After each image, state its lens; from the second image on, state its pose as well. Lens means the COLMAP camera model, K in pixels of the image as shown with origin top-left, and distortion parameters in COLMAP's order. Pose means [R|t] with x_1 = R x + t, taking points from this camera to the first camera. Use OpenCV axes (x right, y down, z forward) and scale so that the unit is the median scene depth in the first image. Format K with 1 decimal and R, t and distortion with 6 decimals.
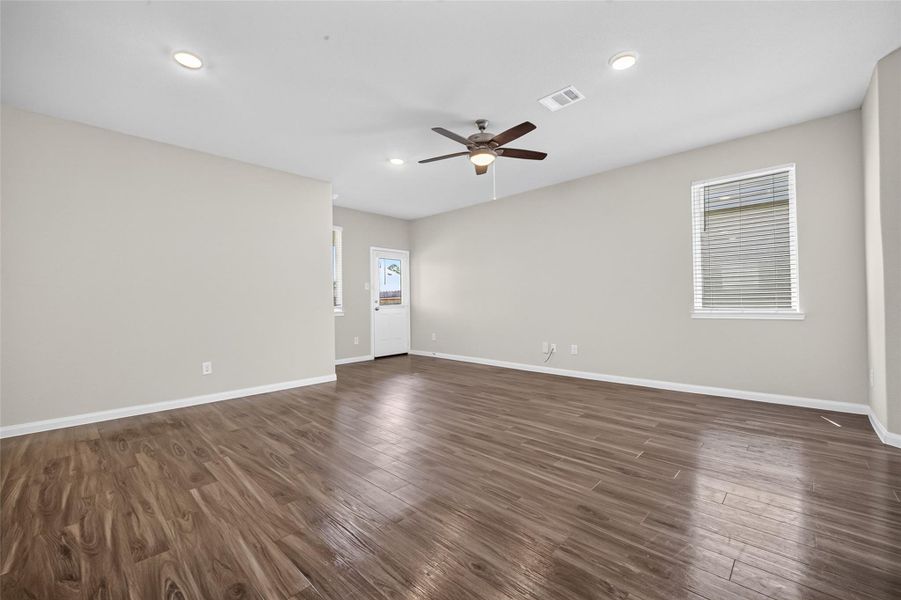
lens RADIAL K [[367.3, 0, 453.2], [0, 367.3, 301.8], [0, 0, 1]] dist [-0.027074, 0.006075]
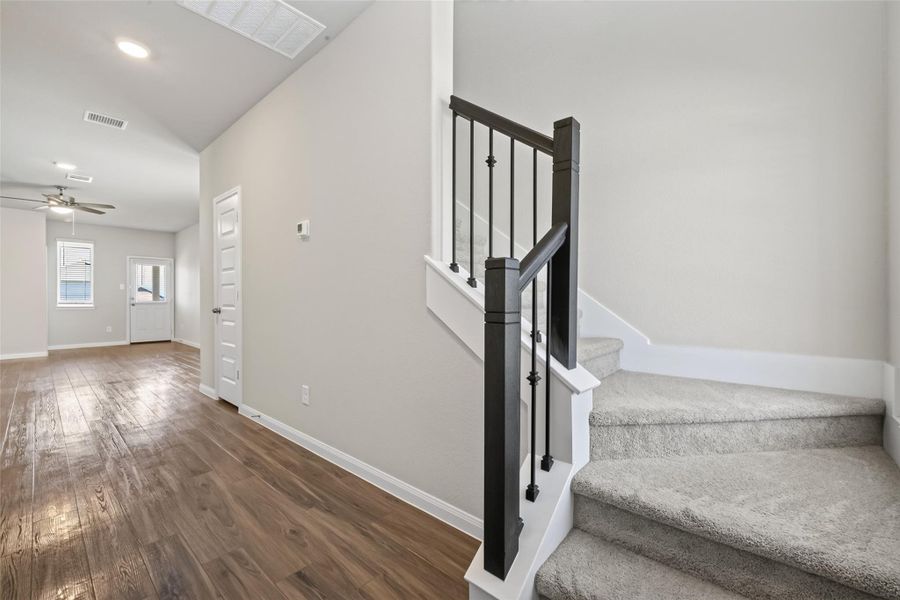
lens RADIAL K [[381.4, 0, 450.2], [0, 381.4, 296.6], [0, 0, 1]] dist [-0.008550, -0.000212]
pose [[0.999763, 0.009522, 0.019565, 2.186999], [-0.009415, 0.999940, -0.005540, -0.029495], [-0.019616, 0.005355, 0.999793, -0.847157]]
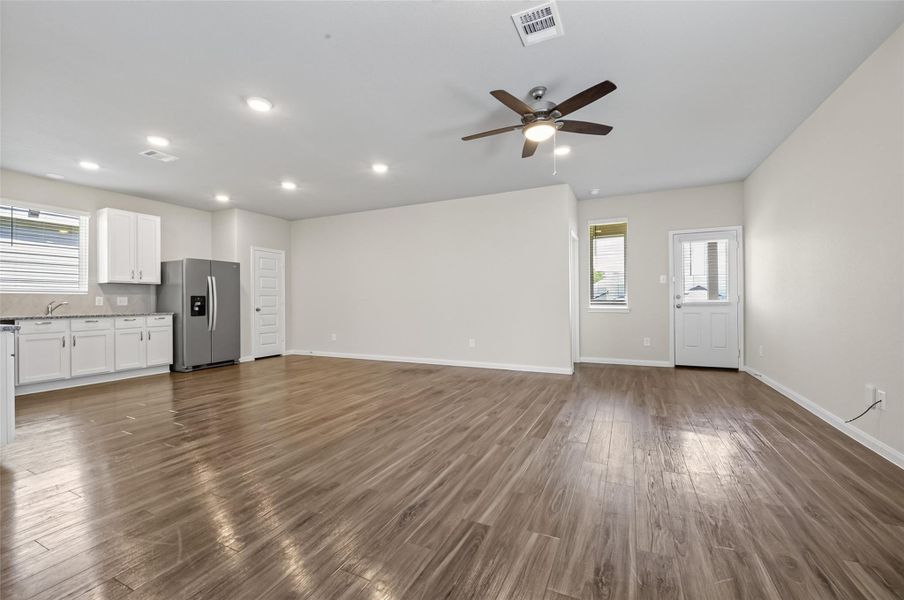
lens RADIAL K [[372.0, 0, 452.0], [0, 372.0, 300.0], [0, 0, 1]] dist [0.000591, -0.009228]
pose [[0.314330, 0.007474, -0.949285, 1.059677], [0.005717, 0.999936, 0.009766, -0.015174], [0.949297, -0.008497, 0.314267, 0.660896]]
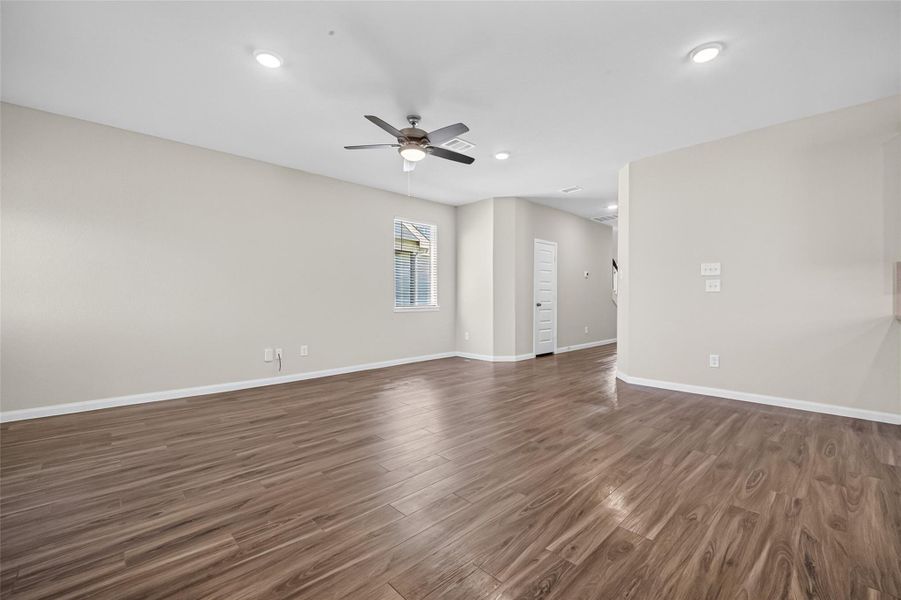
lens RADIAL K [[381.8, 0, 450.7], [0, 381.8, 296.6], [0, 0, 1]] dist [-0.008550, -0.000212]
pose [[0.056486, 0.016738, 0.998263, -1.189429], [0.002317, 0.999855, -0.016896, 0.014655], [-0.998401, 0.003267, 0.056439, 1.047541]]
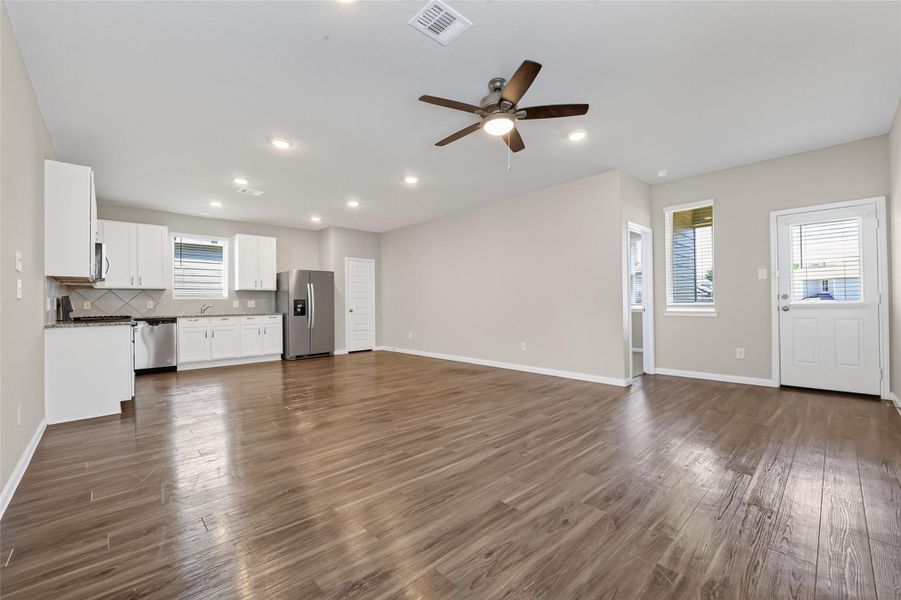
lens RADIAL K [[368.2, 0, 450.7], [0, 368.2, 302.7], [0, 0, 1]] dist [0.000988, -0.008402]
pose [[-0.053232, 0.010189, -0.998530, 1.137535], [0.013847, 0.999859, 0.009464, -0.013518], [0.998486, -0.013323, -0.053366, 1.164733]]
